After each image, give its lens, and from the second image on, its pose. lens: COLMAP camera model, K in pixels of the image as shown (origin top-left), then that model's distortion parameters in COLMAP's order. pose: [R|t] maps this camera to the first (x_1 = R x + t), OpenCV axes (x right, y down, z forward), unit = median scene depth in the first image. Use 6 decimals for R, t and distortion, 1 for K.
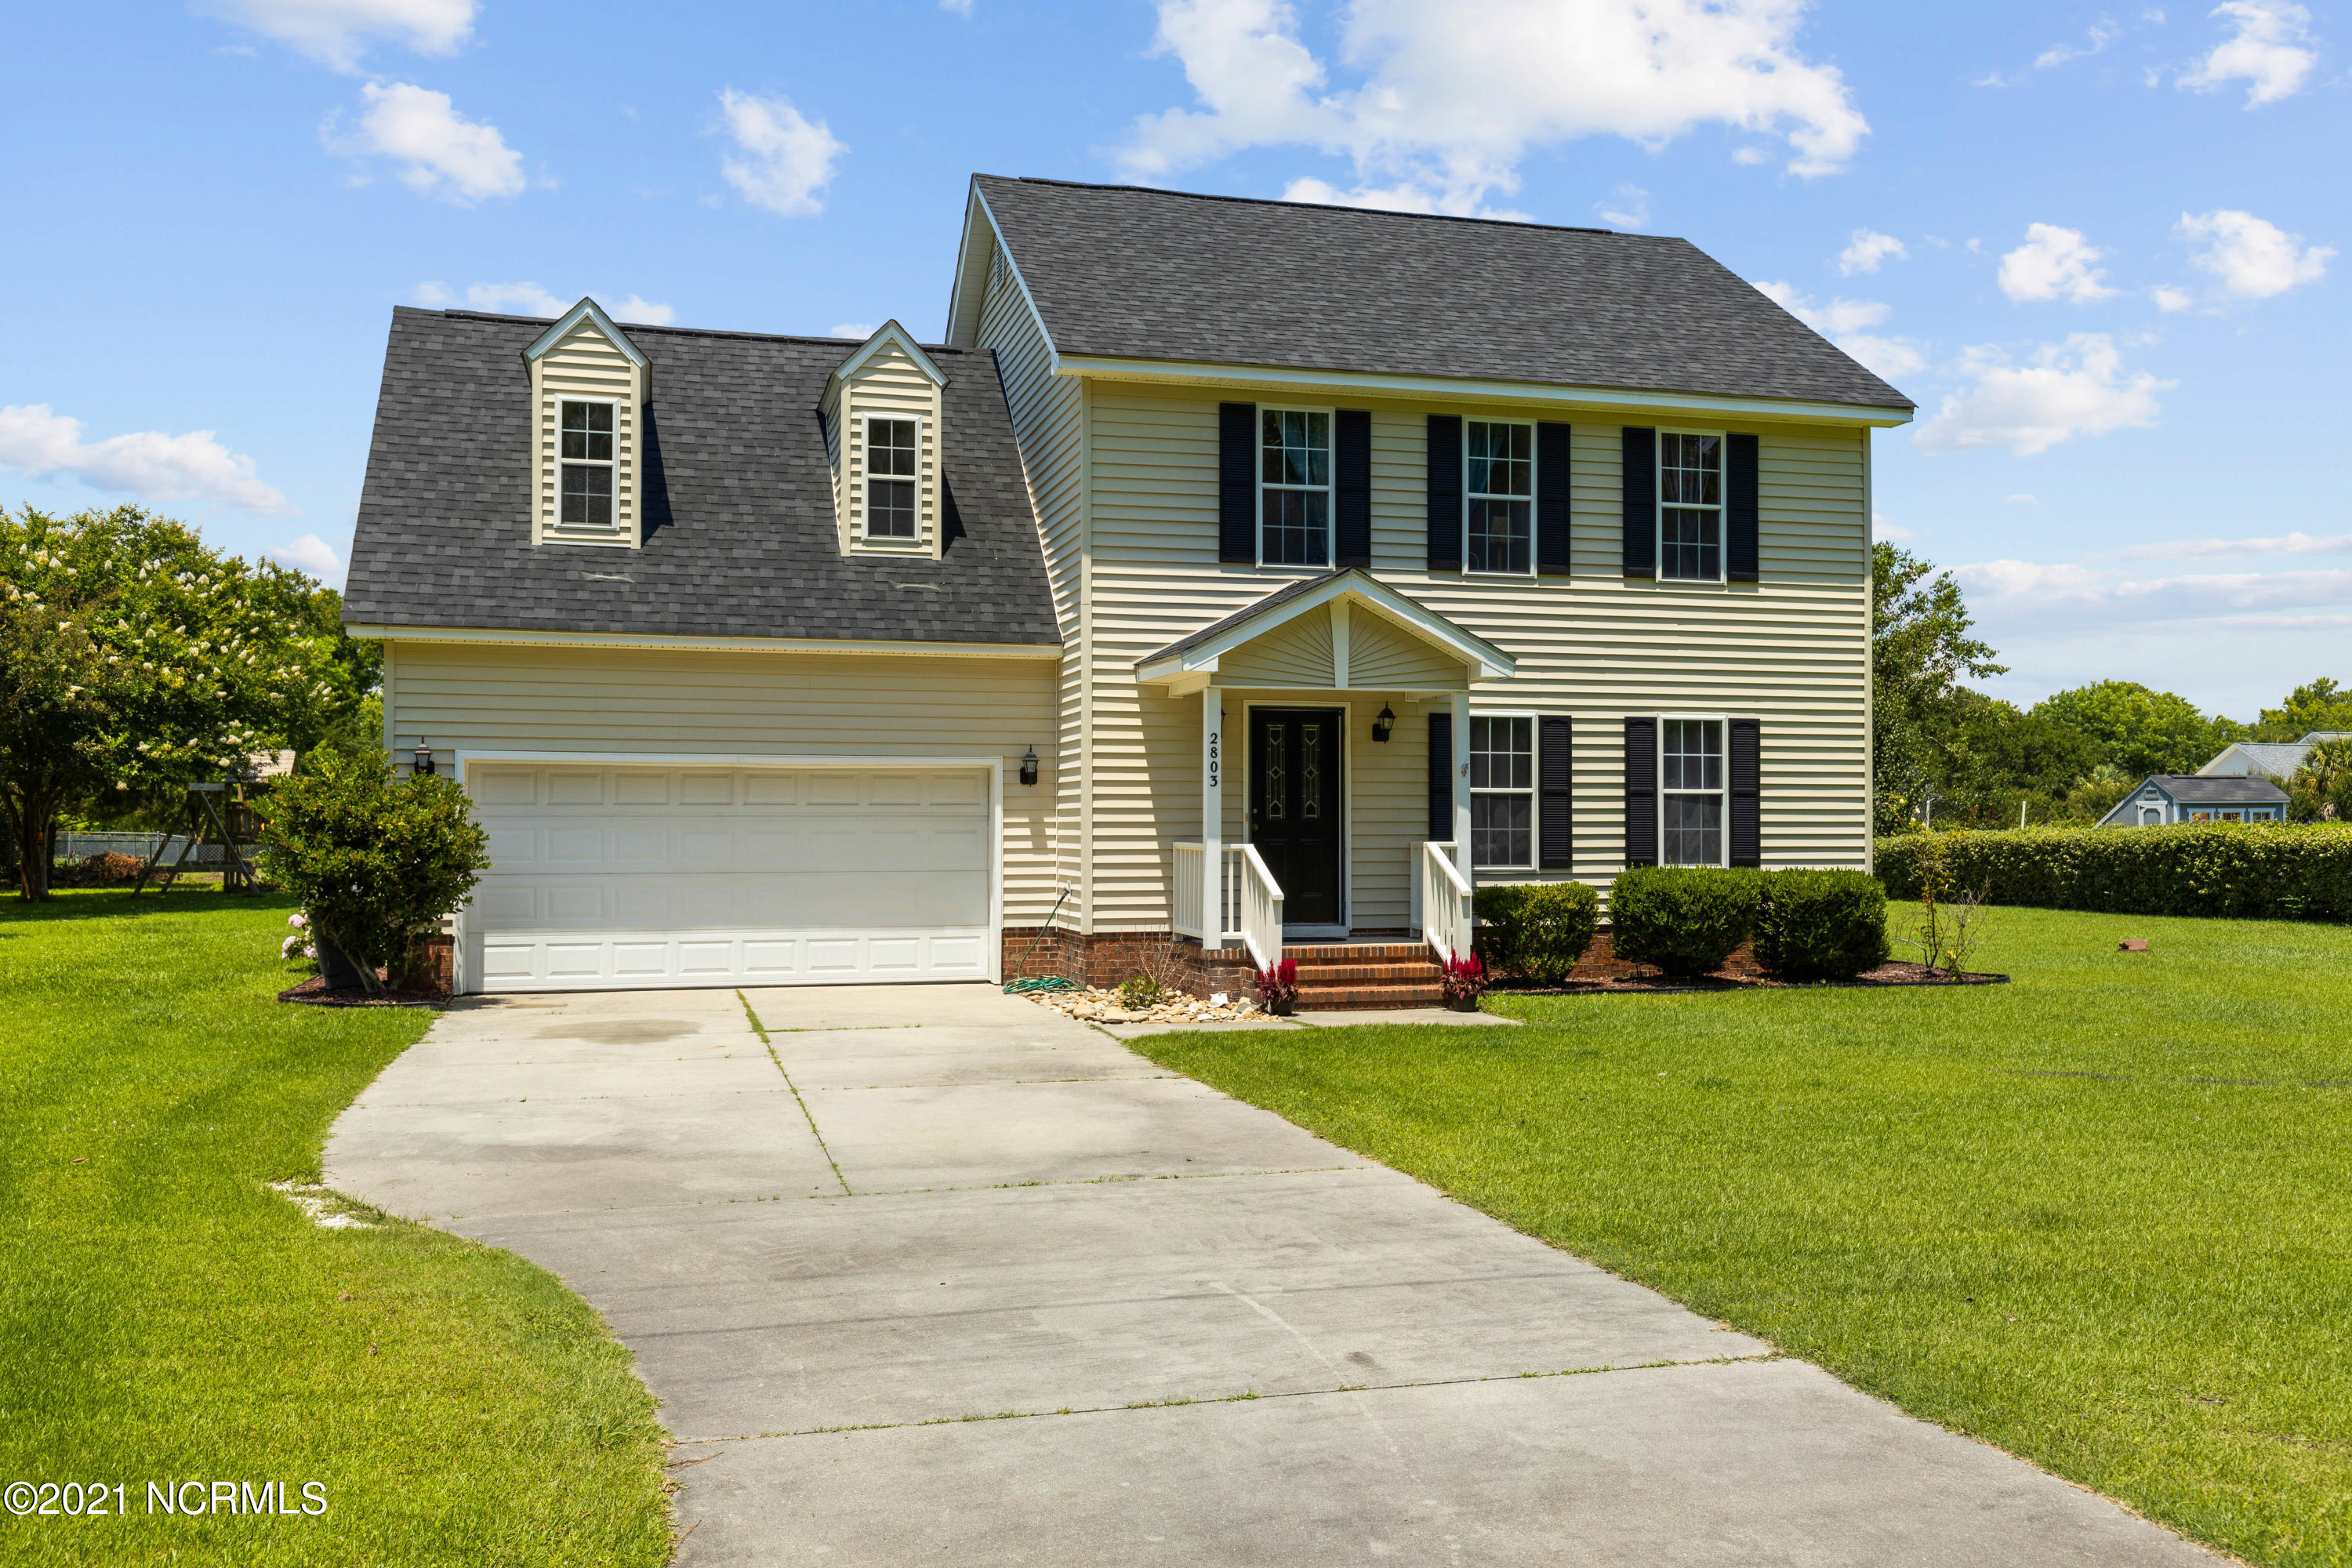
lens RADIAL K [[2104.7, 0, 1199.1], [0, 2104.7, 799.6], [0, 0, 1]] dist [-0.005017, -0.003540]
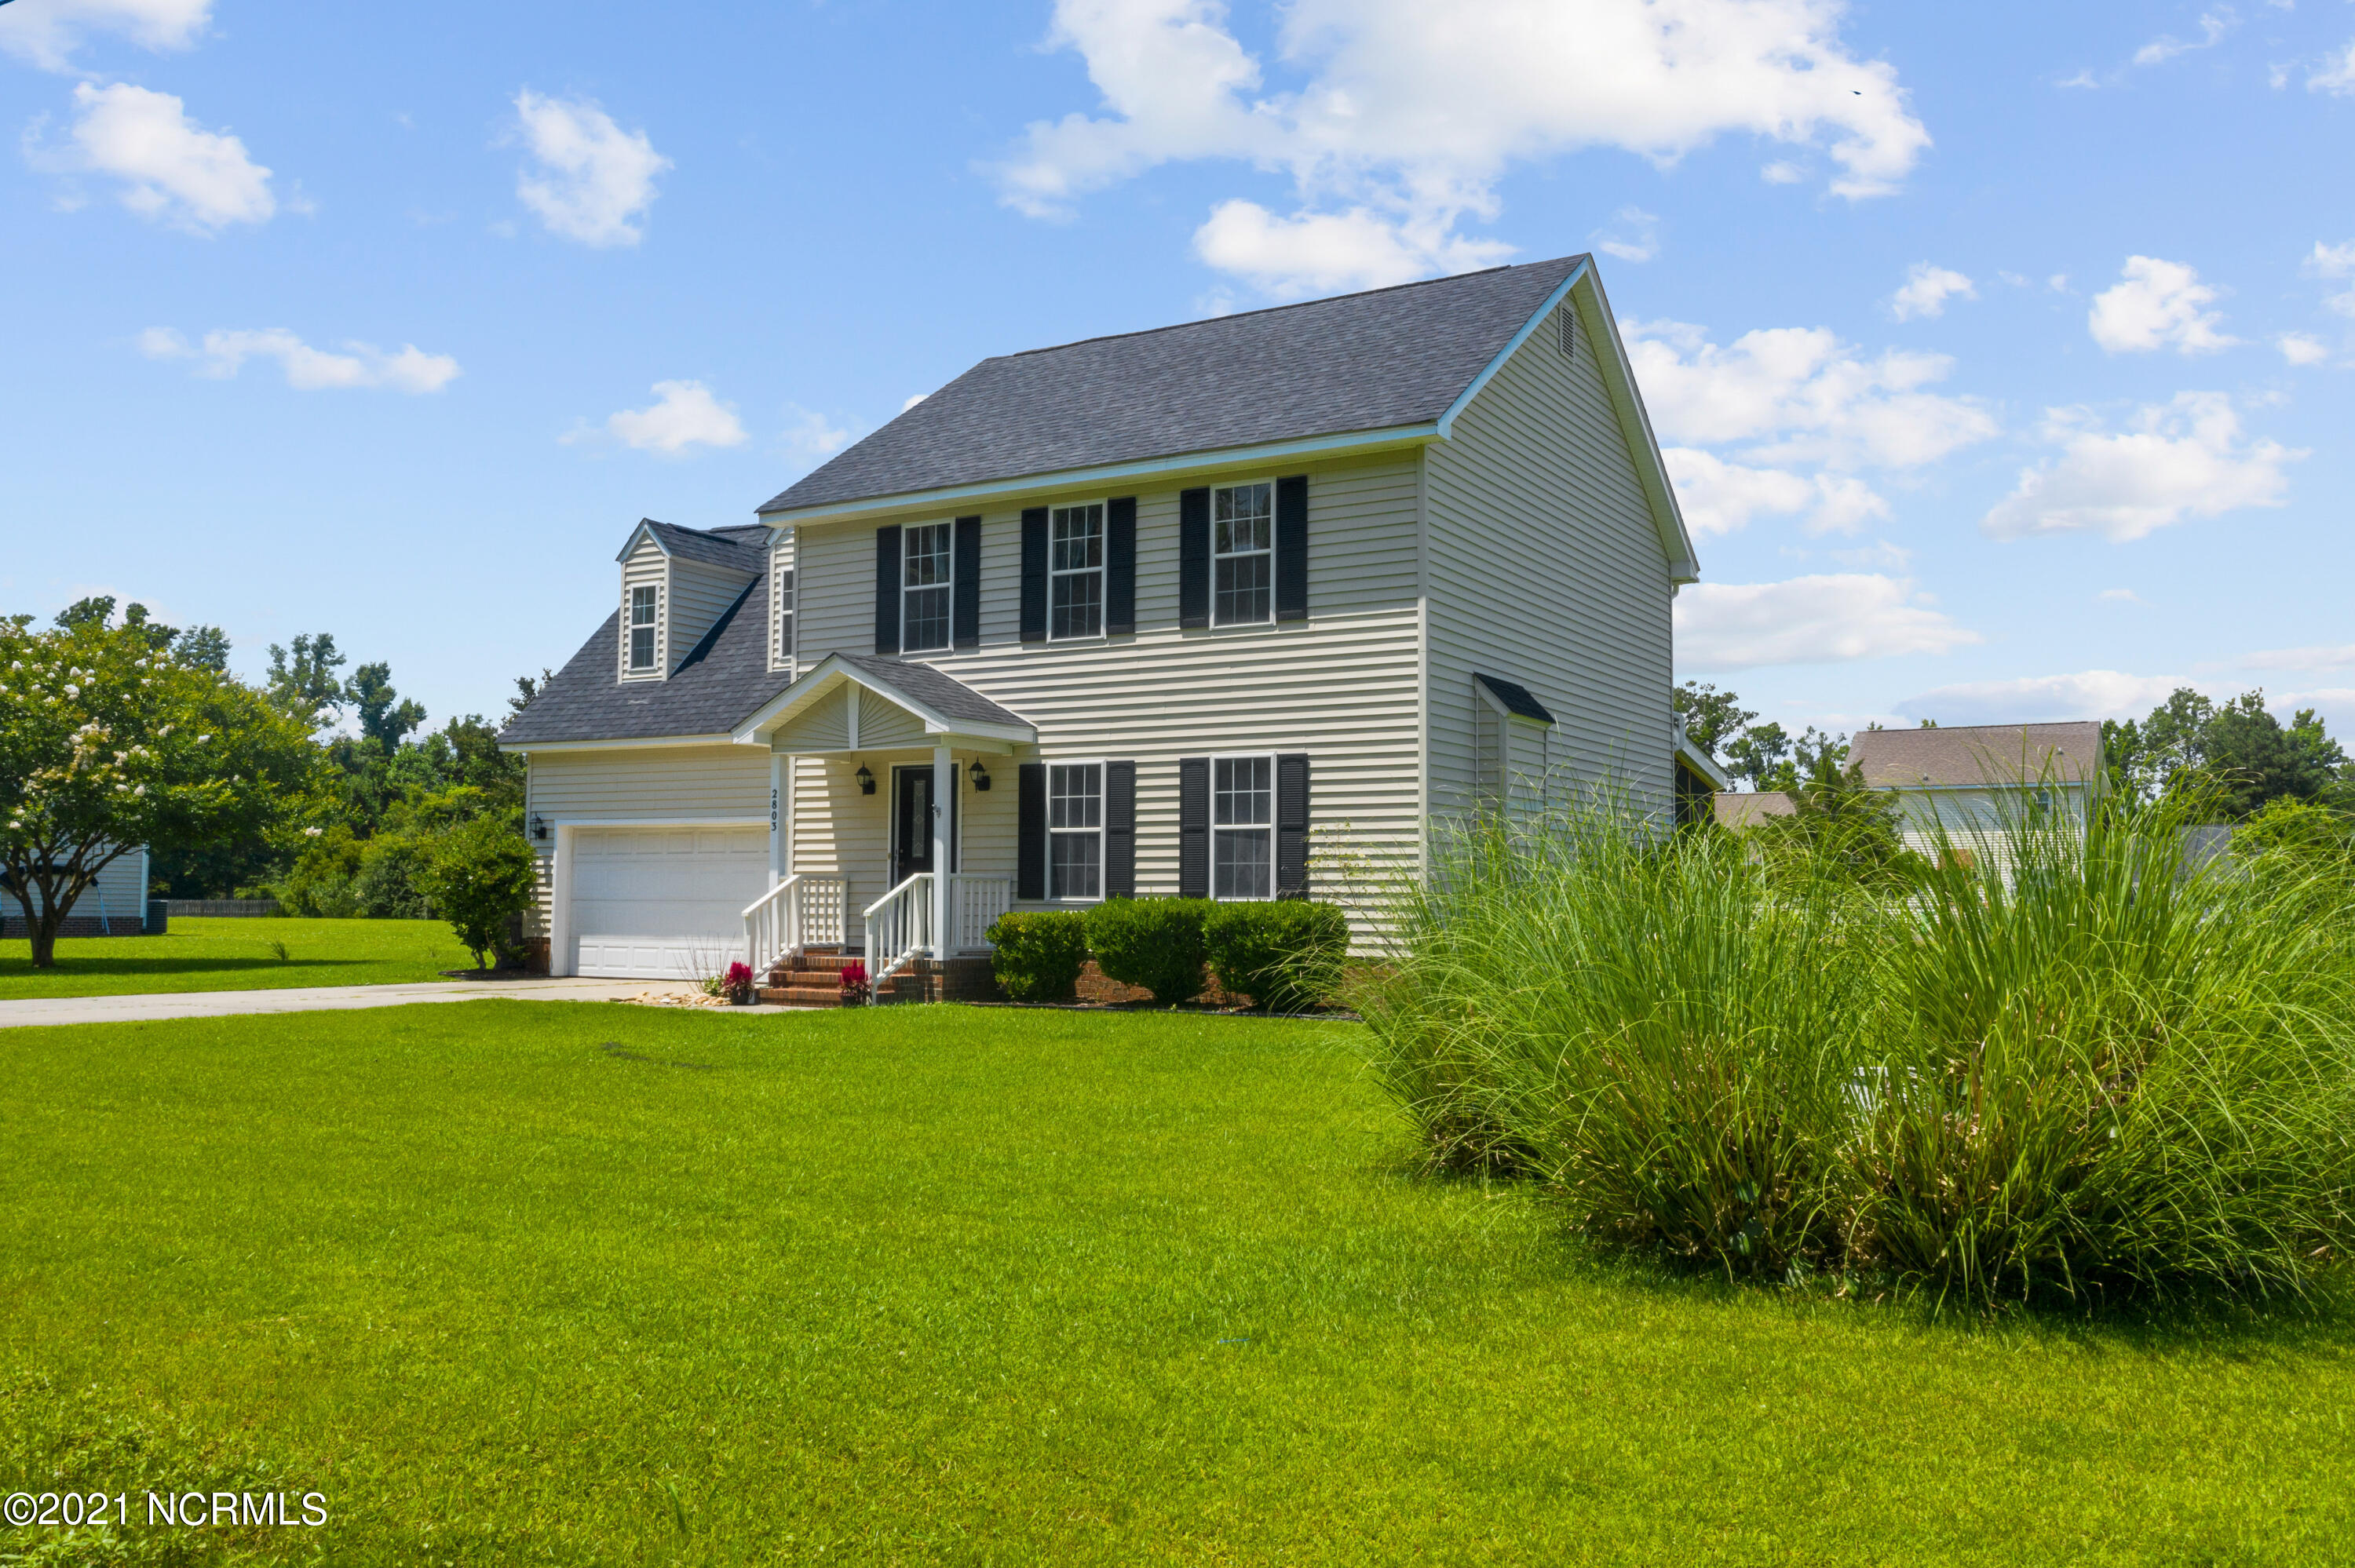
lens RADIAL K [[1863.4, 0, 1197.6], [0, 1863.4, 783.4], [0, 0, 1]] dist [-0.012227, 0.019538]
pose [[0.692110, -0.042557, -0.720536, 0.915515], [0.006227, 0.998575, -0.052998, 0.024294], [0.721765, 0.032194, 0.691389, 0.359763]]
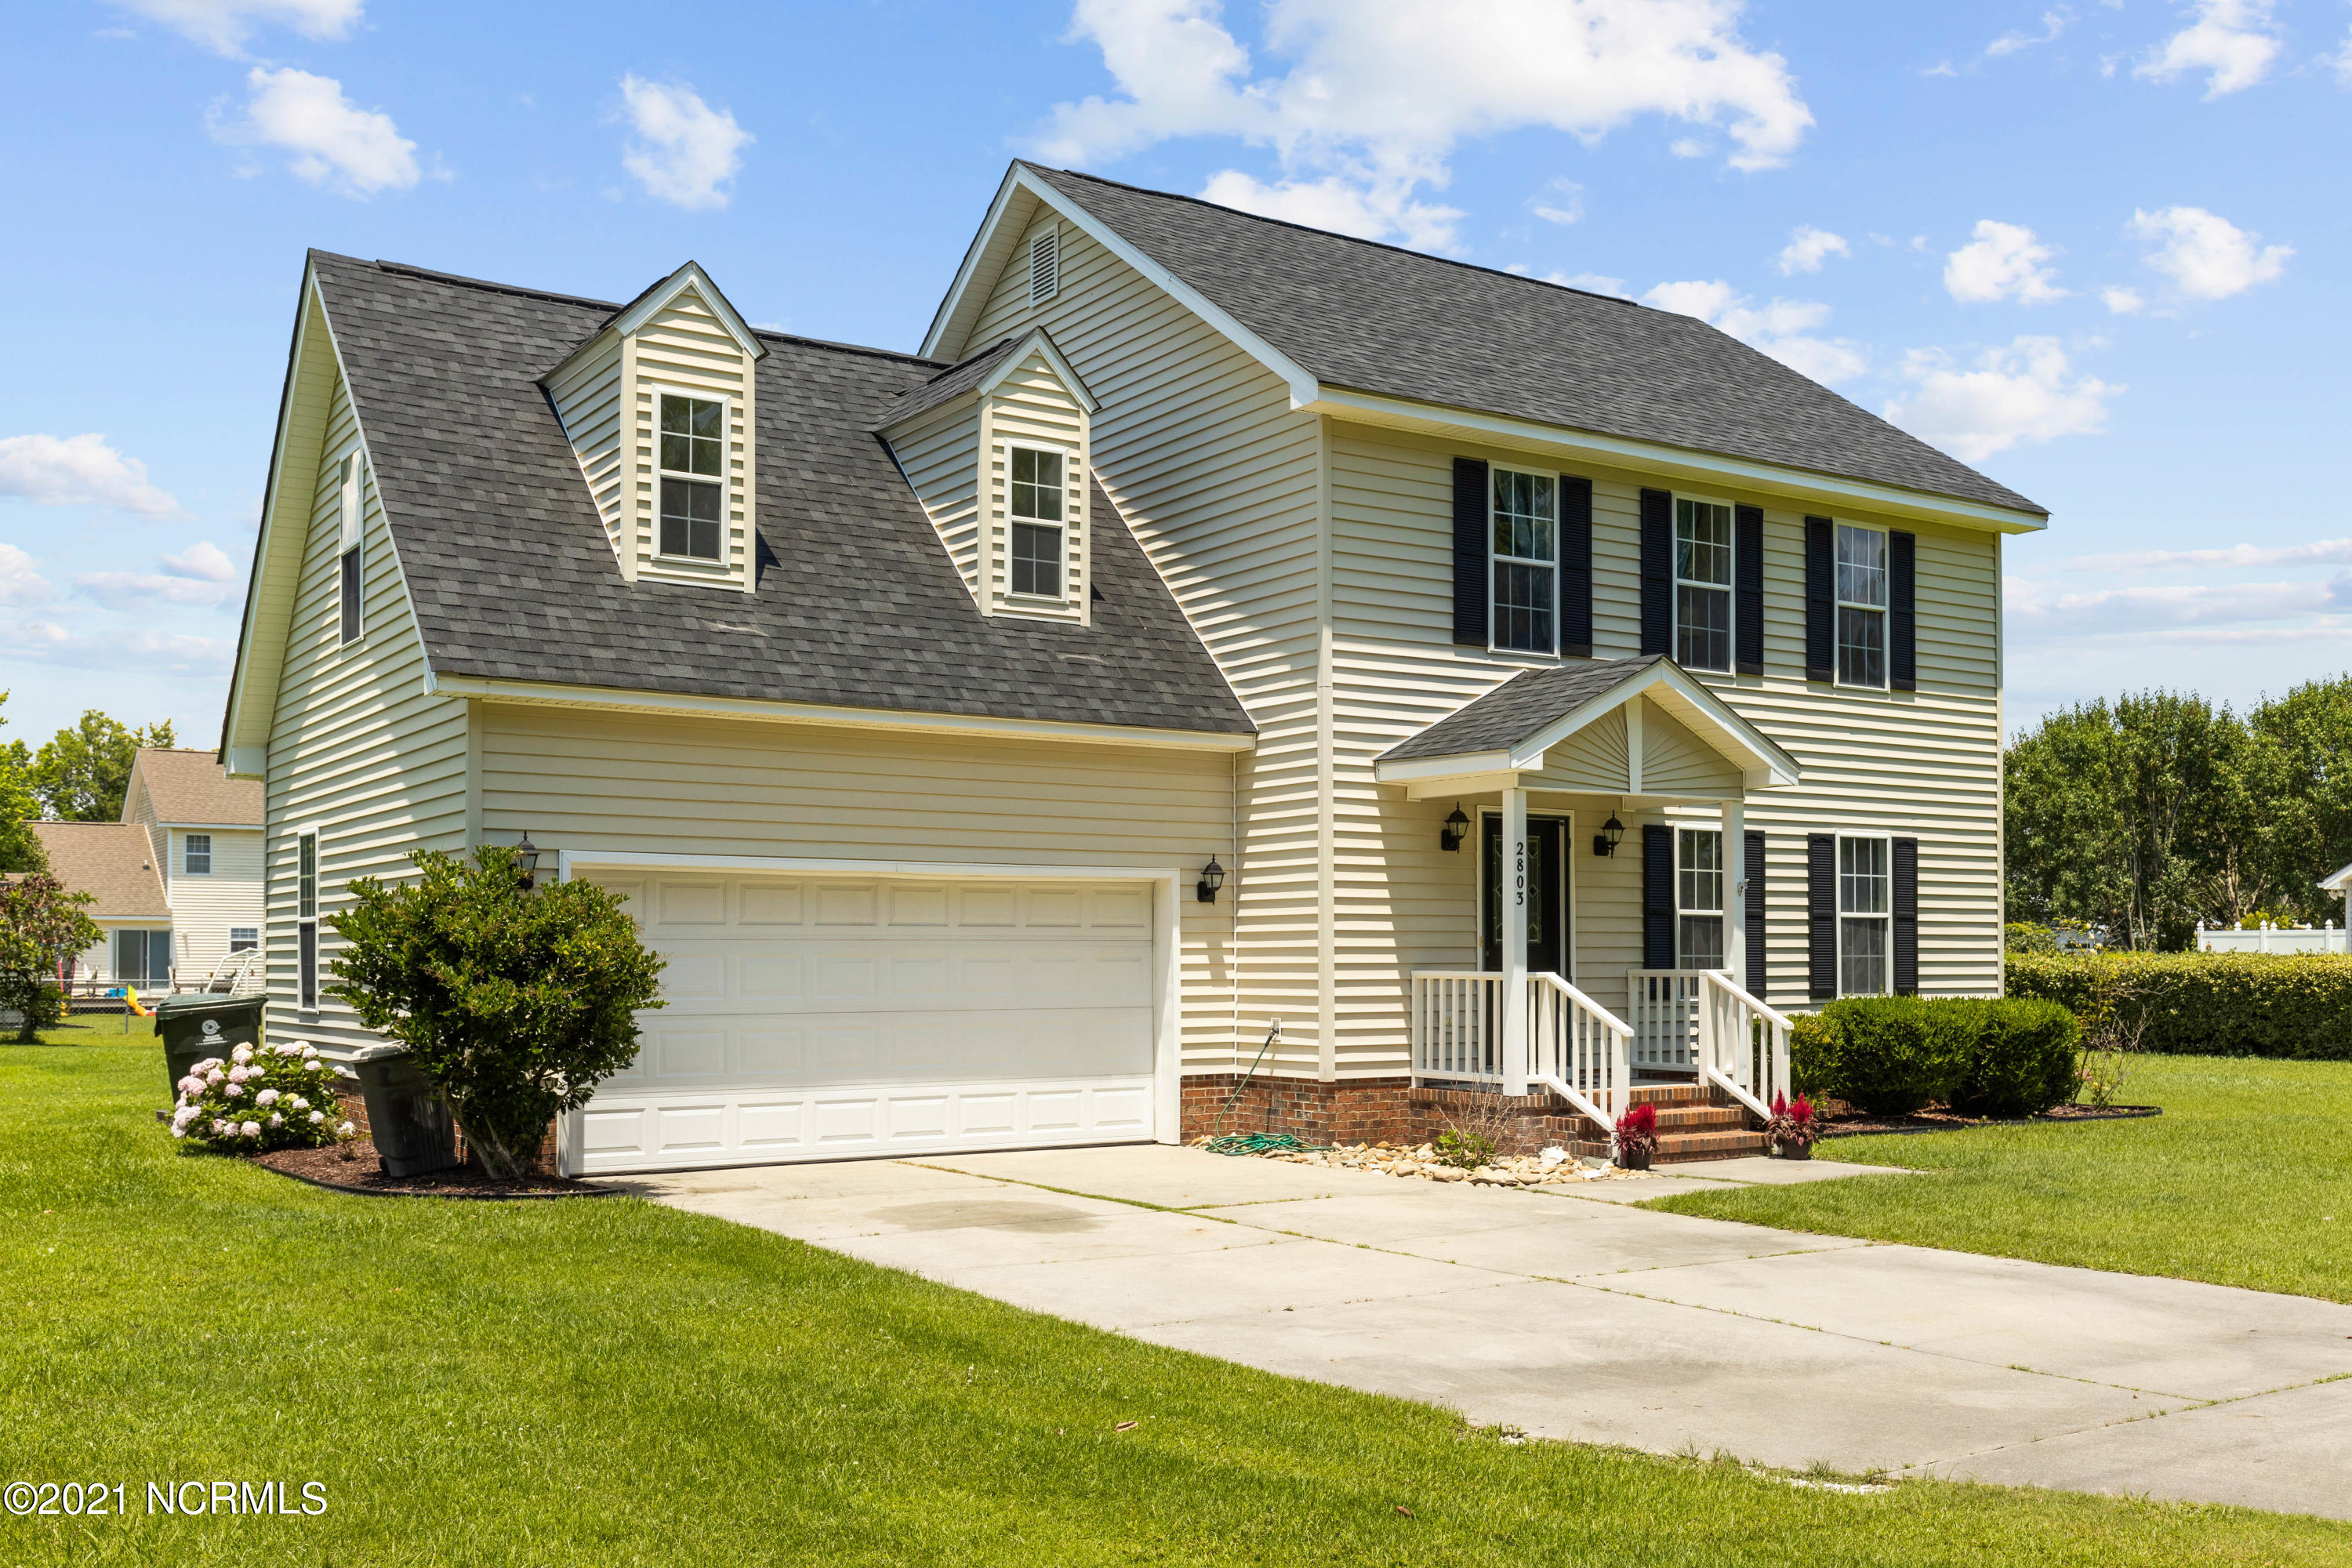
lens RADIAL K [[2307.1, 0, 1248.4], [0, 2307.1, 943.5], [0, 0, 1]] dist [0.000359, 0.000000]
pose [[0.944720, 0.001006, 0.327876, -0.365112], [-0.002425, 0.999989, 0.003917, 0.005448], [-0.327869, -0.004496, 0.944713, 0.136977]]
